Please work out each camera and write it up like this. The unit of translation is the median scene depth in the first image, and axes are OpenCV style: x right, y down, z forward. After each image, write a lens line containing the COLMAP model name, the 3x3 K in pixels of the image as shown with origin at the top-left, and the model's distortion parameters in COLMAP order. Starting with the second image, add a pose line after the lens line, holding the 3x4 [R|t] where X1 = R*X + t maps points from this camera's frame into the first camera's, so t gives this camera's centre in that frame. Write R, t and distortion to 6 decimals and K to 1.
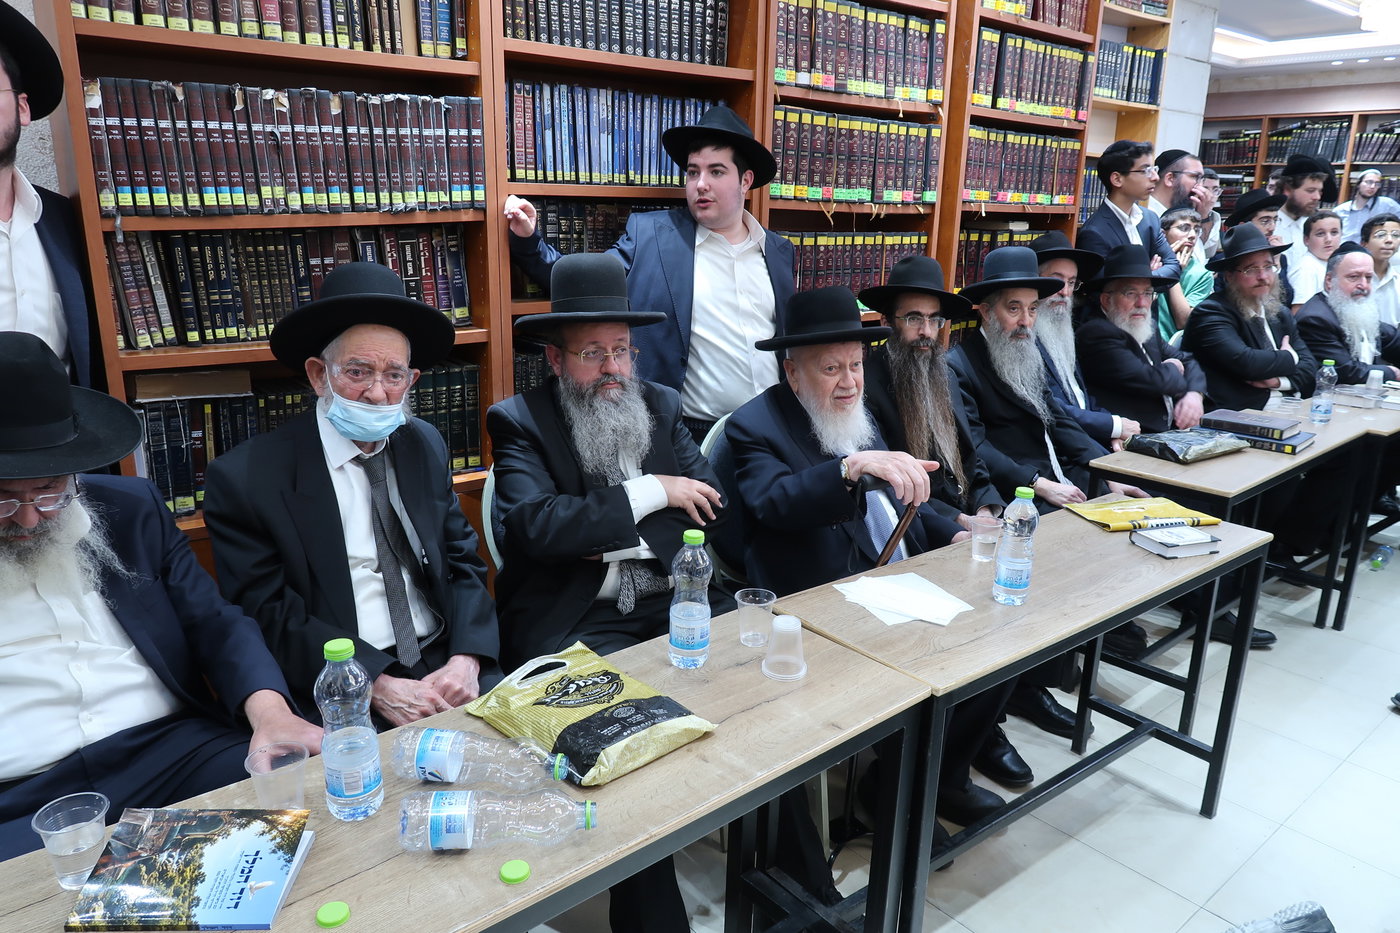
lens RADIAL K [[966.0, 0, 703.1], [0, 966.0, 471.8], [0, 0, 1]] dist [-0.022659, 0.007364]
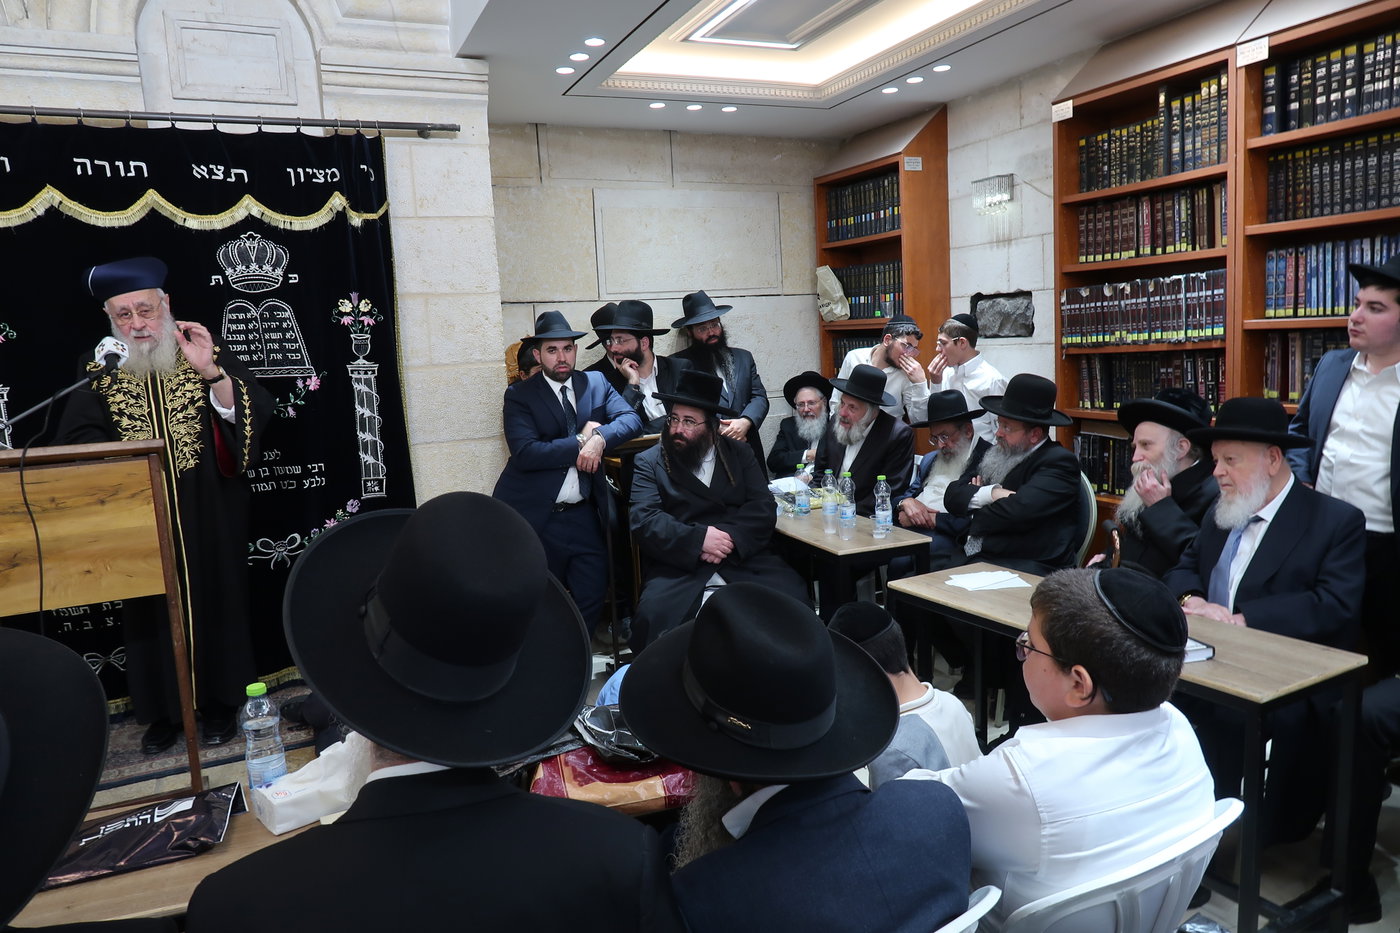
lens RADIAL K [[966.0, 0, 703.1], [0, 966.0, 471.8], [0, 0, 1]] dist [-0.022659, 0.007364]
pose [[-0.259733, 0.125808, -0.957450, 1.448766], [-0.215009, 0.959056, 0.184345, -0.175382], [0.941440, 0.253741, -0.222049, 0.615812]]
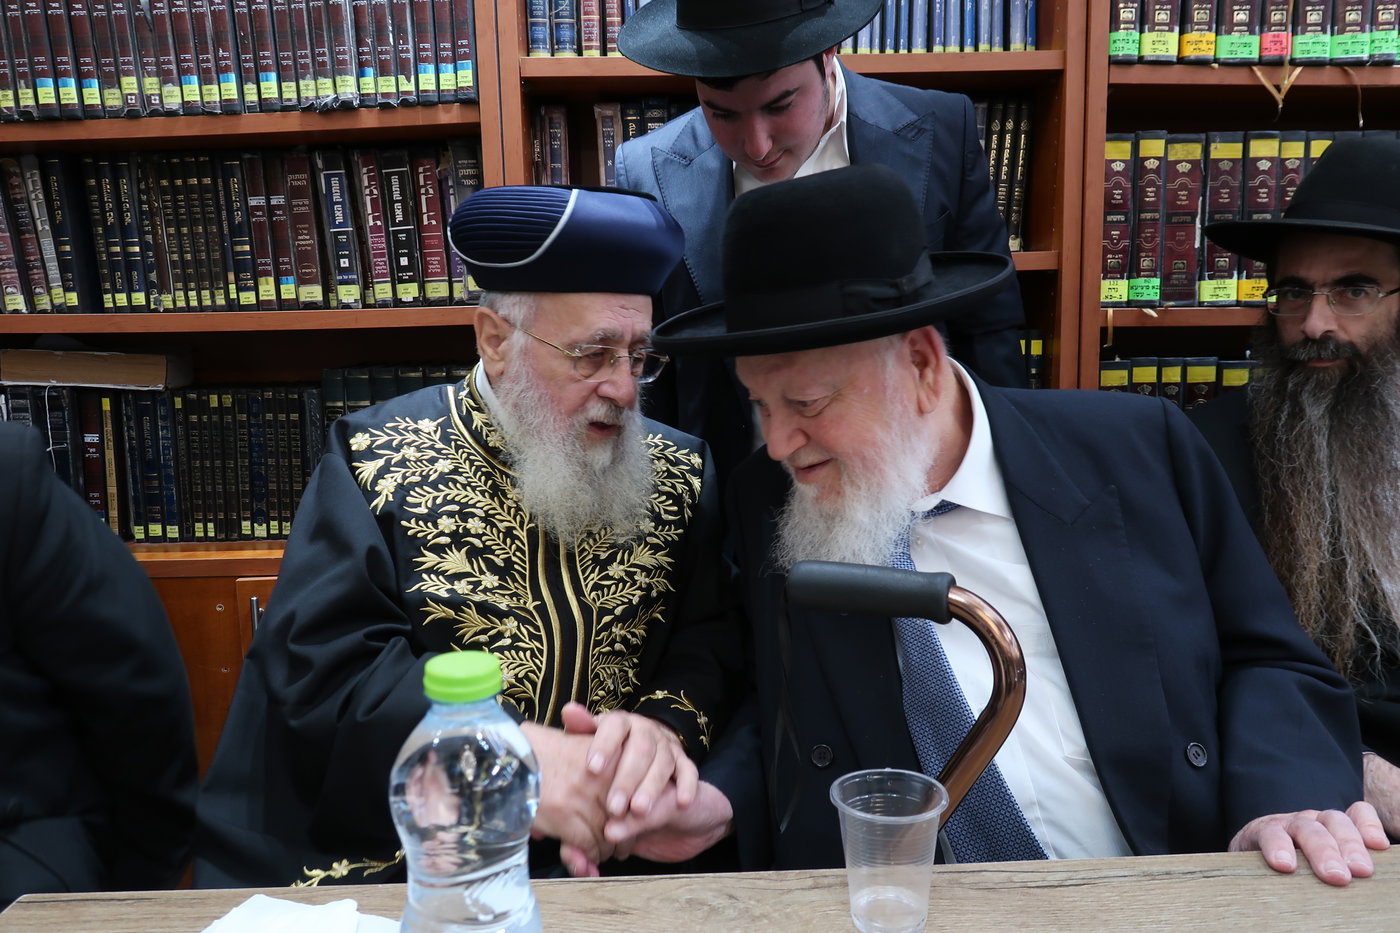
lens RADIAL K [[1064.6, 0, 699.3], [0, 1064.6, 471.2], [0, 0, 1]] dist [0.013348, -0.009244]
pose [[0.795297, 0.040859, -0.604841, 0.301305], [-0.125867, 0.987113, -0.098819, 0.006652], [0.593009, 0.154721, 0.790191, 0.586773]]
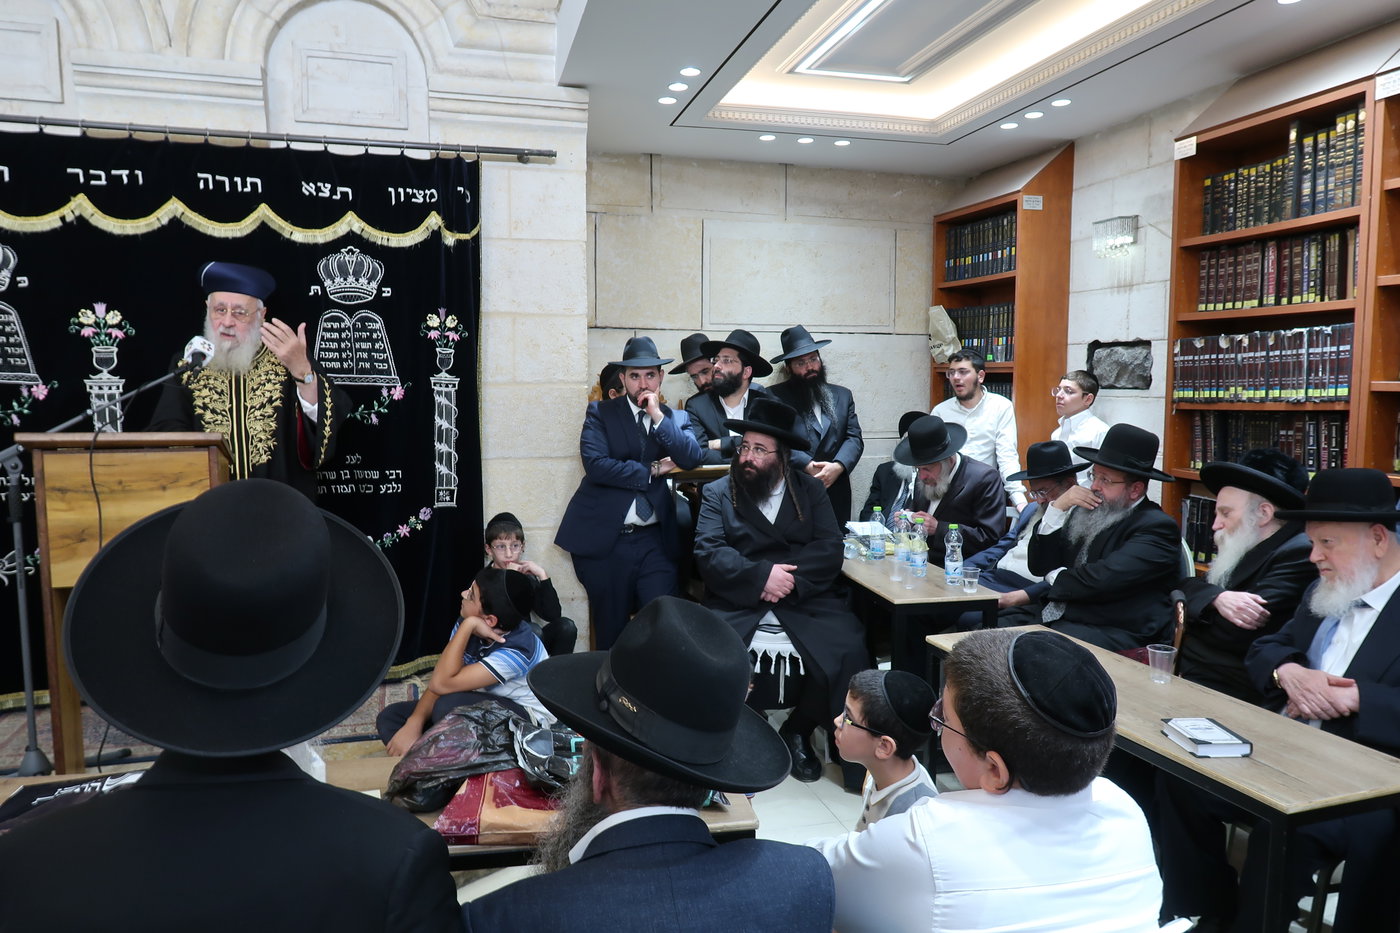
lens RADIAL K [[966.0, 0, 703.1], [0, 966.0, 471.8], [0, 0, 1]] dist [-0.022659, 0.007364]
pose [[-0.417332, 0.065185, -0.906413, 1.366457], [-0.255172, 0.948890, 0.185726, -0.197462], [0.872193, 0.308801, -0.379369, 0.749359]]
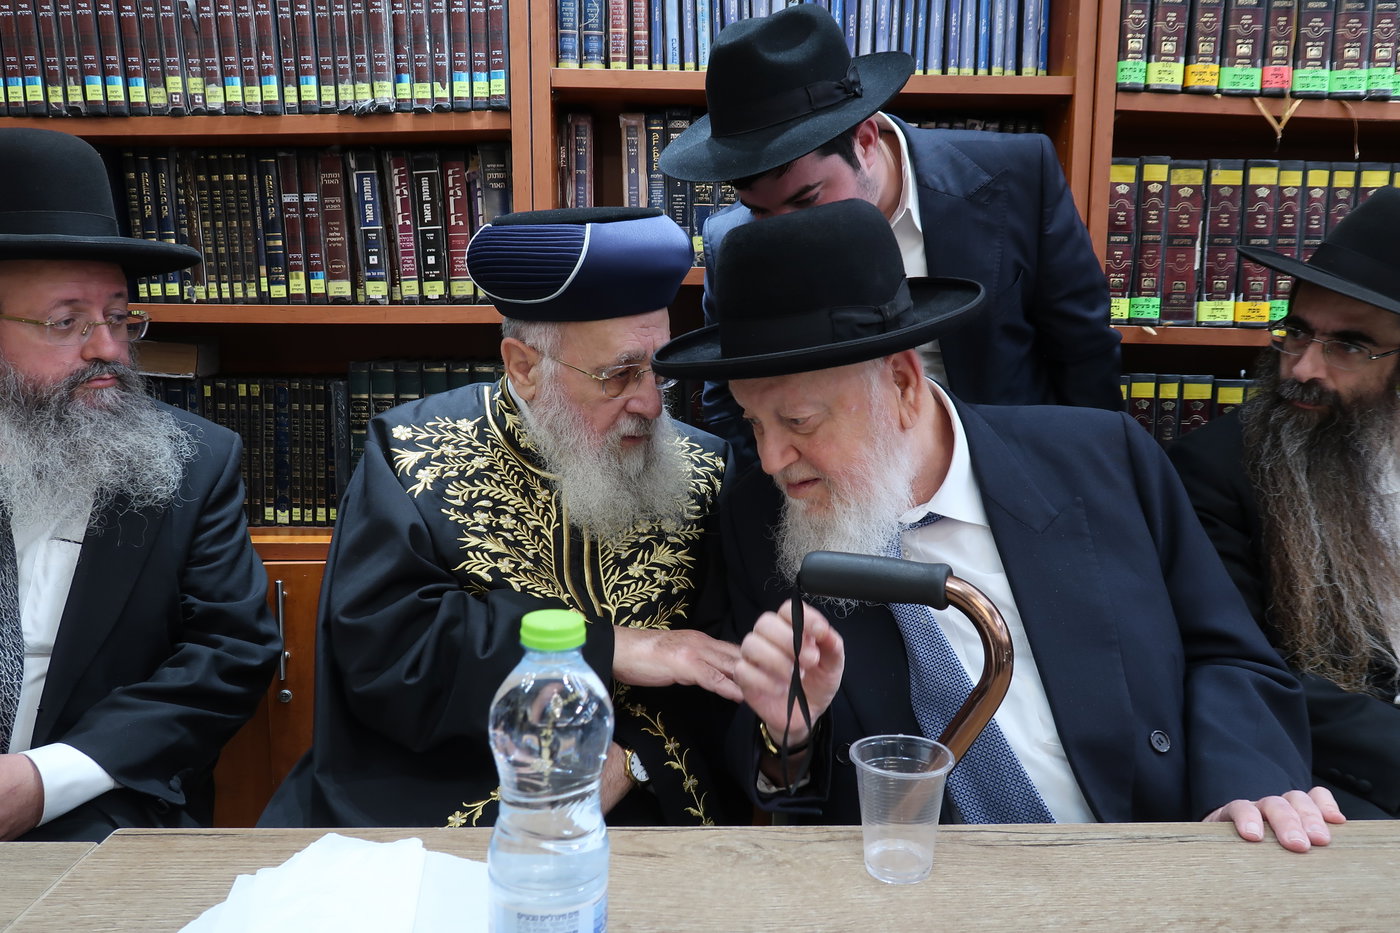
lens RADIAL K [[1088.6, 0, 700.0], [0, 1088.6, 466.5], [0, 0, 1]] dist [0.008727, -0.006139]
pose [[0.797367, 0.061605, -0.600342, 0.316268], [-0.152473, 0.983068, -0.101634, 0.010840], [0.583916, 0.172575, 0.793259, 0.546456]]
